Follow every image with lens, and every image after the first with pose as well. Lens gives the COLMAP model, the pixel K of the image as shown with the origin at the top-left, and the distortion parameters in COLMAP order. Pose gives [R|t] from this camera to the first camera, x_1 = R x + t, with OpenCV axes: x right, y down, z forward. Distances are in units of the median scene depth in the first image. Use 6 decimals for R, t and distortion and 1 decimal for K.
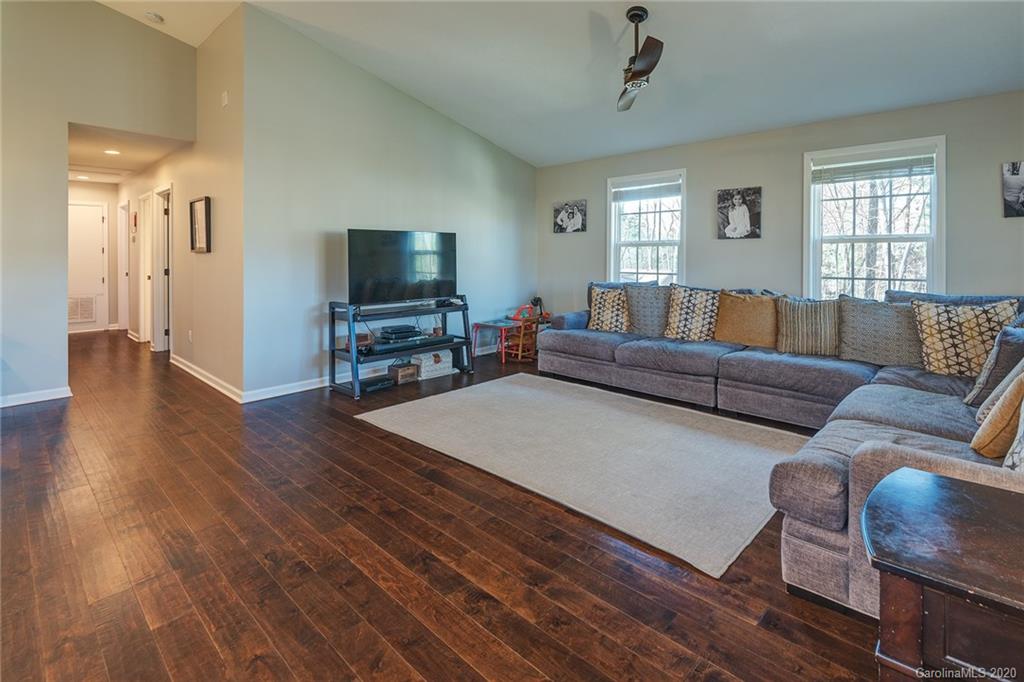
lens RADIAL K [[489.8, 0, 500.6], [0, 489.8, 323.3], [0, 0, 1]] dist [0.023589, -0.012778]
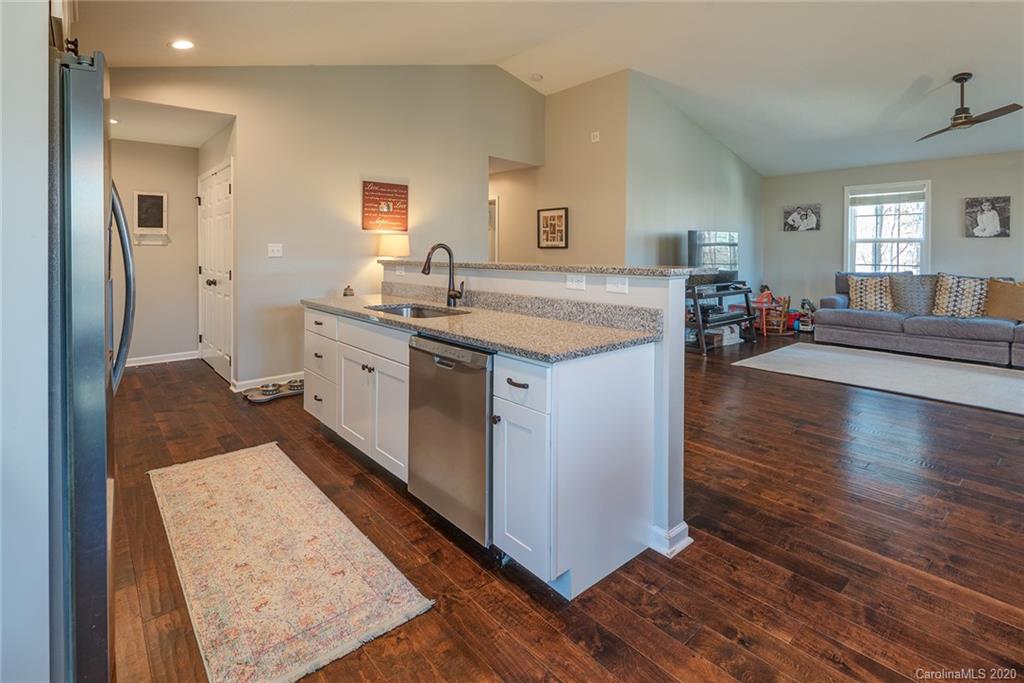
lens RADIAL K [[489.8, 0, 510.6], [0, 489.8, 310.2], [0, 0, 1]] dist [0.023589, -0.012778]
pose [[0.996858, 0.012440, -0.078232, -0.603005], [-0.013450, 0.999833, -0.012402, 0.043284], [0.078064, 0.013415, 0.996858, -0.330623]]
